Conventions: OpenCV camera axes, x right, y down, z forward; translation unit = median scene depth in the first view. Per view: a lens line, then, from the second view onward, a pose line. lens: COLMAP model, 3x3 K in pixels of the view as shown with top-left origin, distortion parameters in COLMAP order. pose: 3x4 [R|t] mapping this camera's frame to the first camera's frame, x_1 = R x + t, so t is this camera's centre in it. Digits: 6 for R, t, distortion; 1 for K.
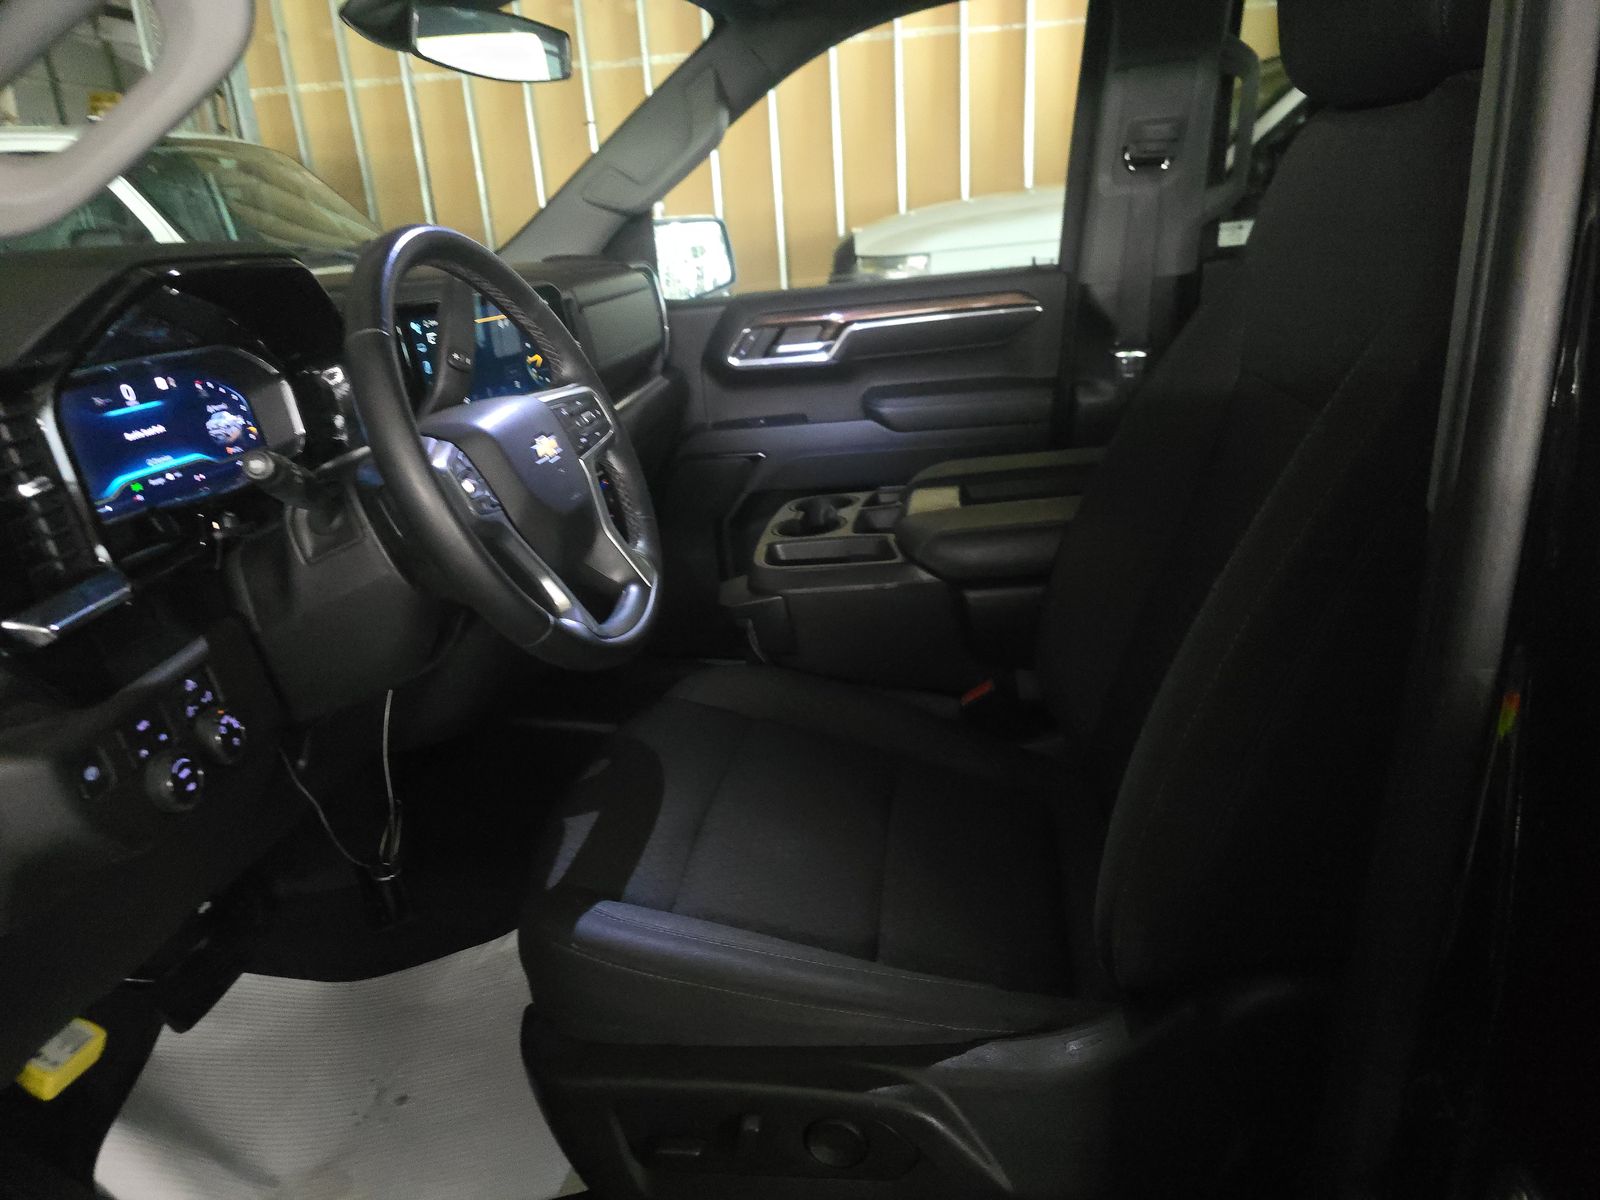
lens RADIAL K [[1067.8, 0, 797.9], [0, 1067.8, 599.3], [0, 0, 1]] dist [0.018919, -0.024920]
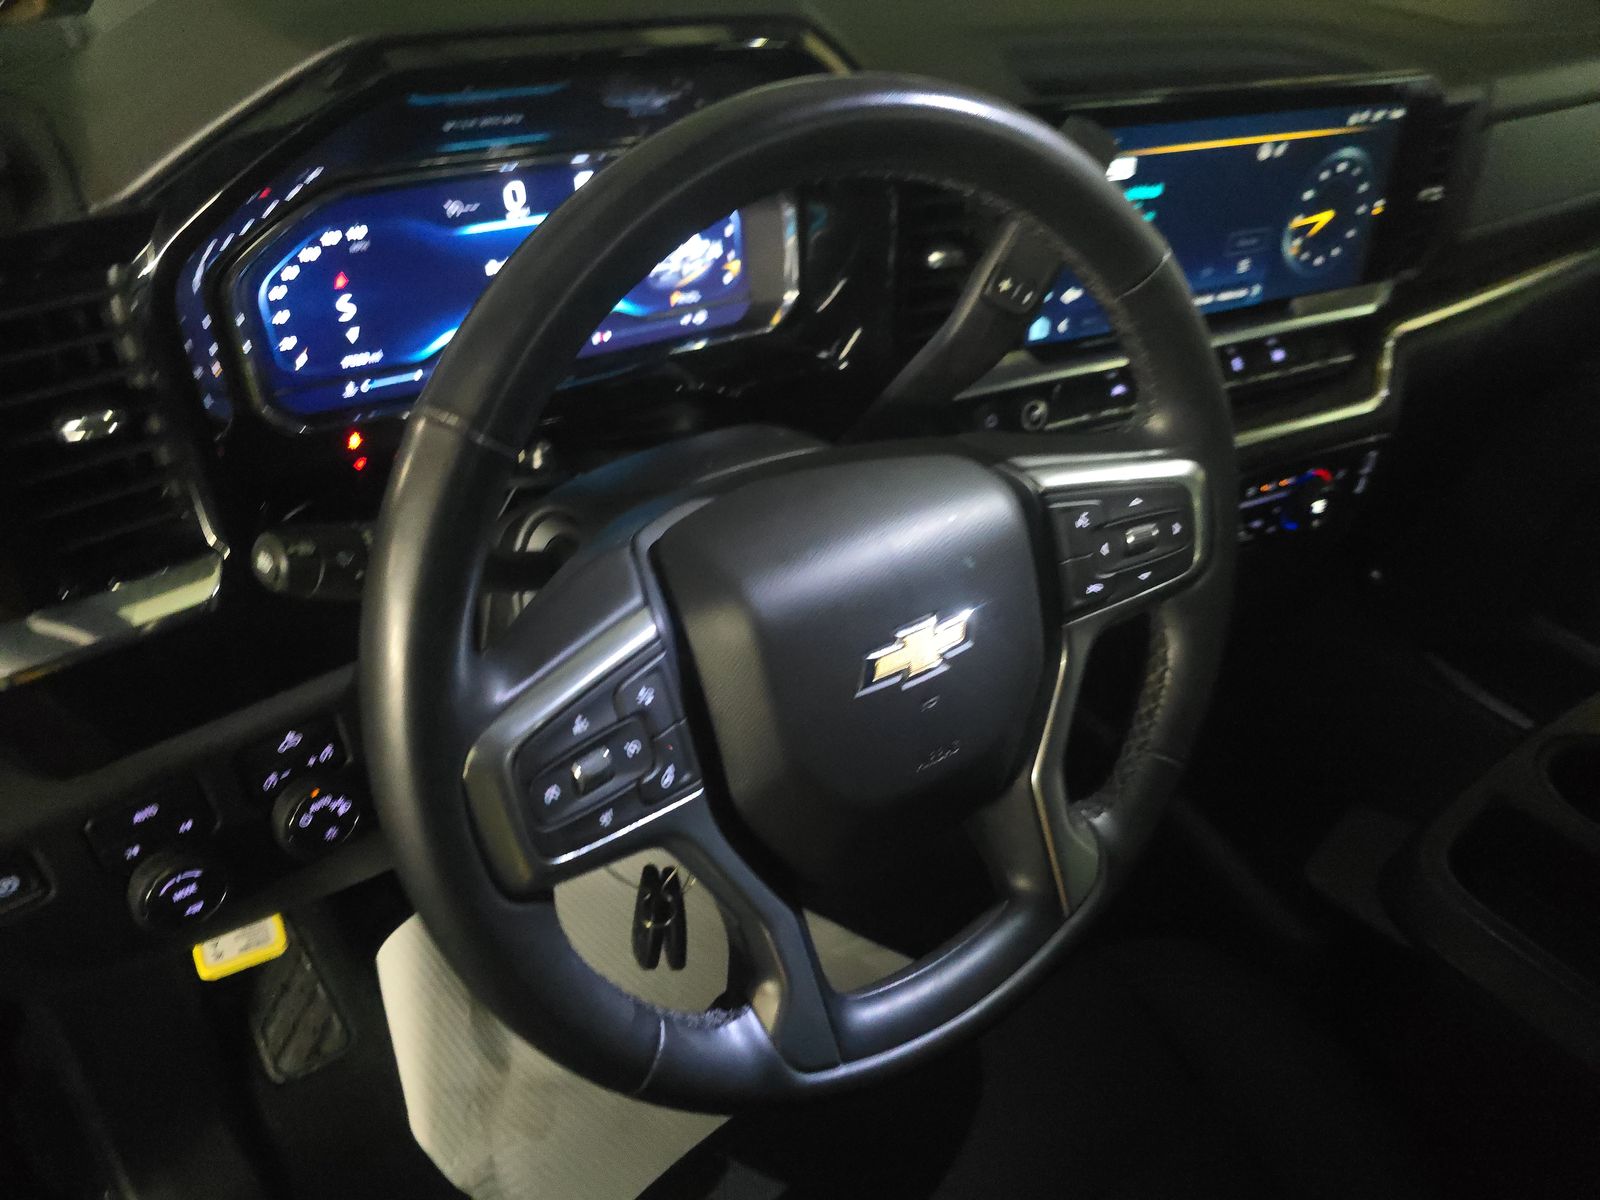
lens RADIAL K [[1067.8, 0, 792.7], [0, 1067.8, 628.9], [0, 0, 1]] dist [0.018919, -0.024920]
pose [[0.662878, 0.547133, -0.511114, -0.039149], [-0.335354, 0.827303, 0.450674, -0.285957], [0.669425, -0.127337, 0.731885, 0.537790]]
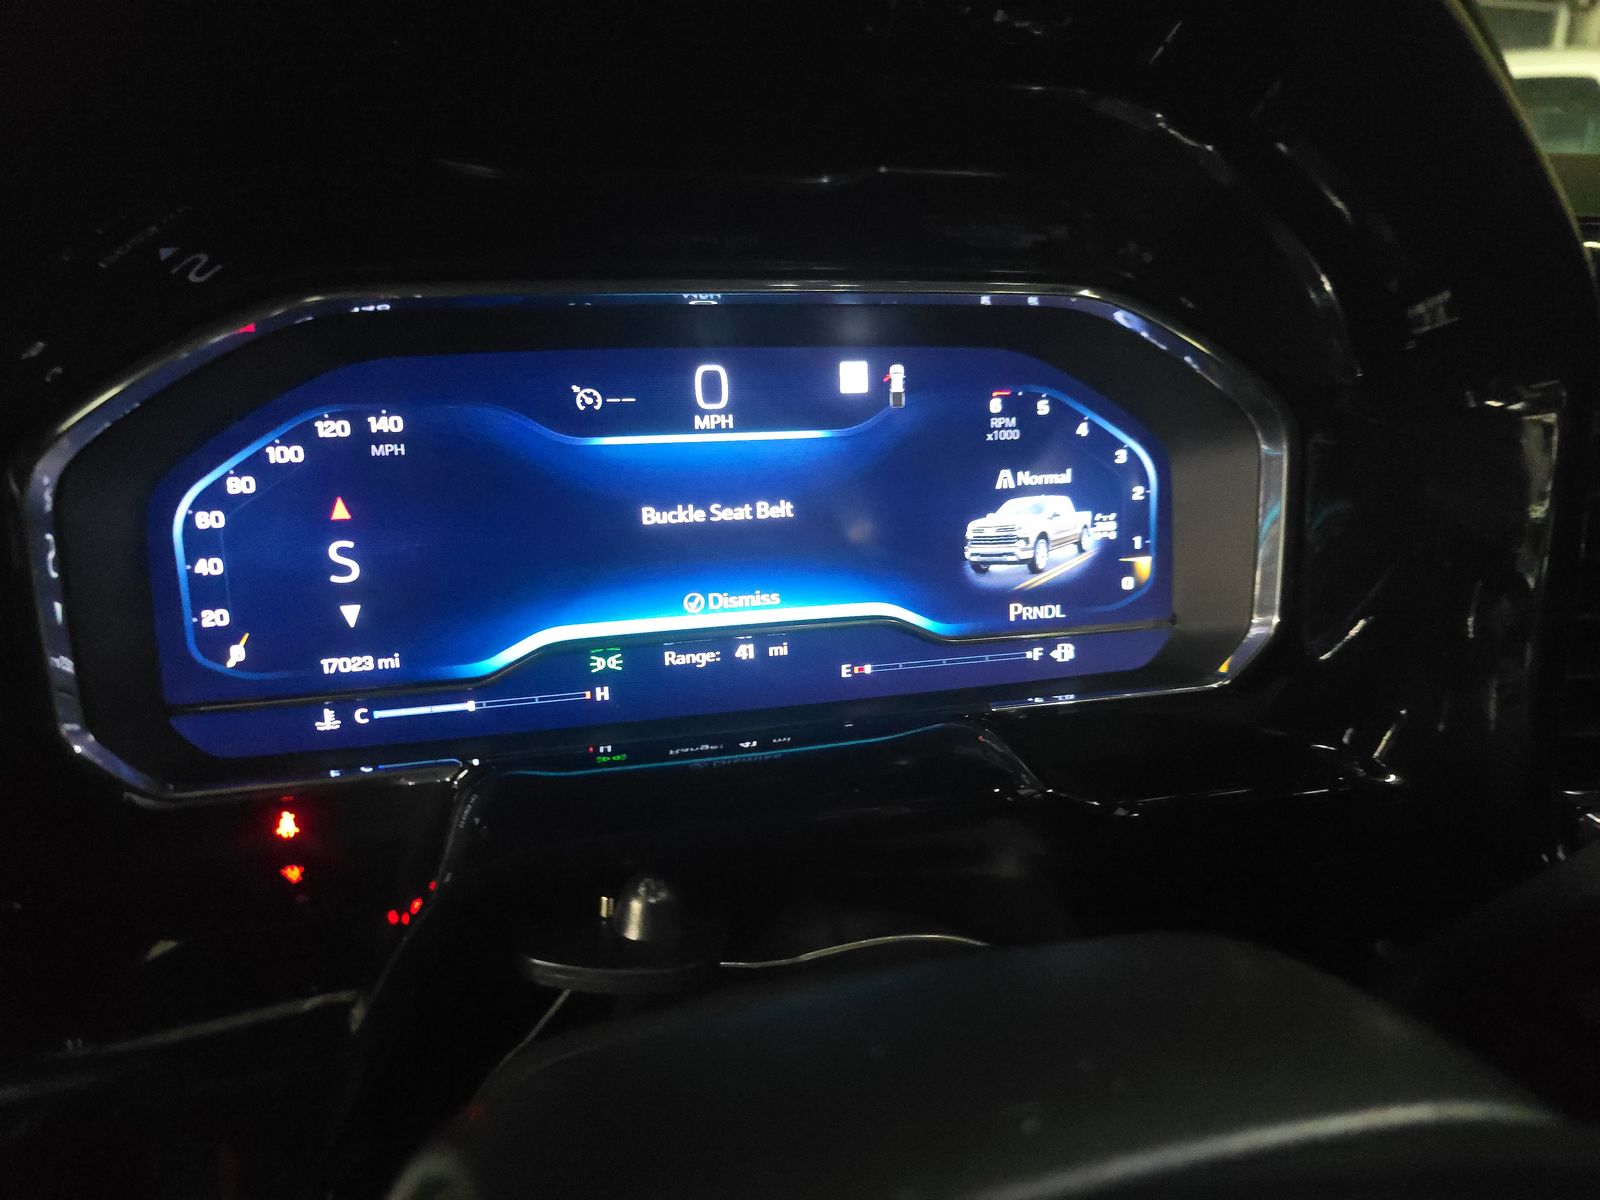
lens RADIAL K [[1067.8, 0, 797.9], [0, 1067.8, 601.0], [0, 0, 1]] dist [0.018919, -0.024920]
pose [[0.376328, 0.352533, -0.856795, -0.274428], [-0.330055, 0.915119, 0.231561, -0.192346], [0.865702, 0.195647, 0.460741, 0.781769]]
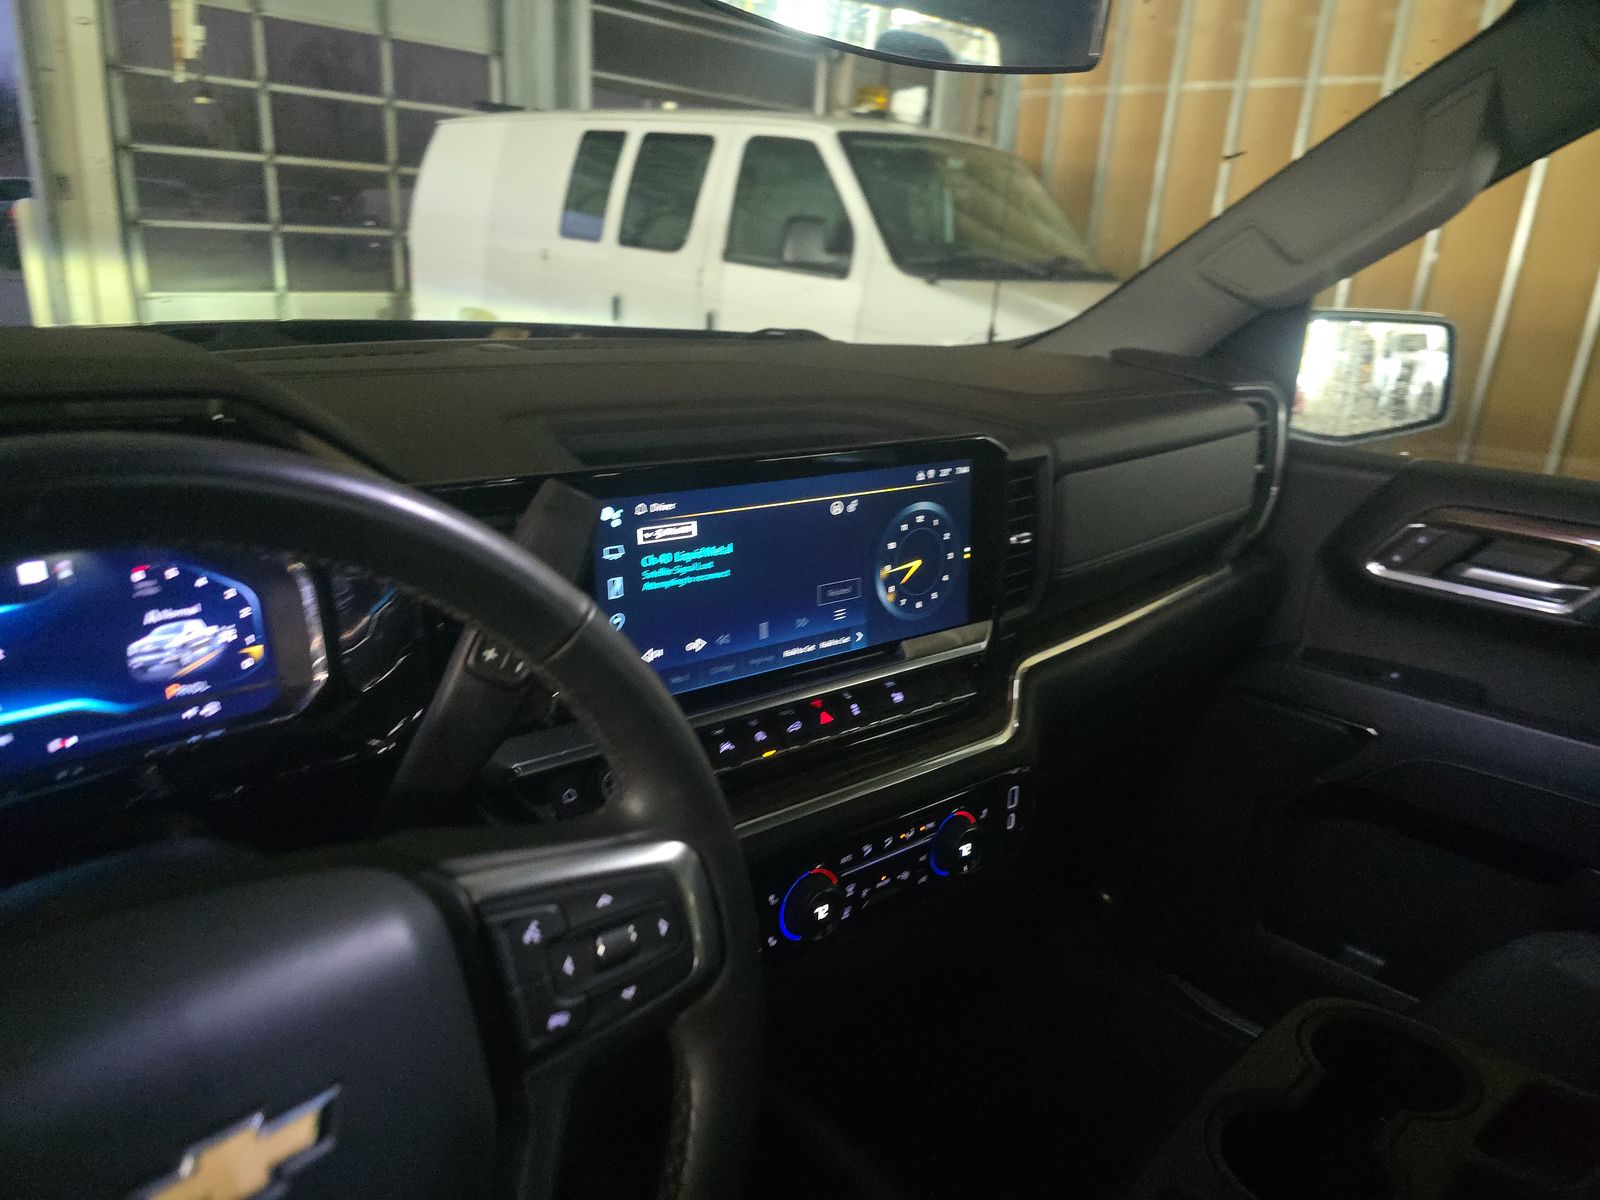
lens RADIAL K [[1067.8, 0, 803.8], [0, 1067.8, 615.0], [0, 0, 1]] dist [0.018919, -0.024920]
pose [[0.797290, 0.302324, -0.522426, 0.011876], [-0.301148, 0.949341, 0.089786, -0.320859], [0.523105, 0.085742, 0.847944, 0.684999]]
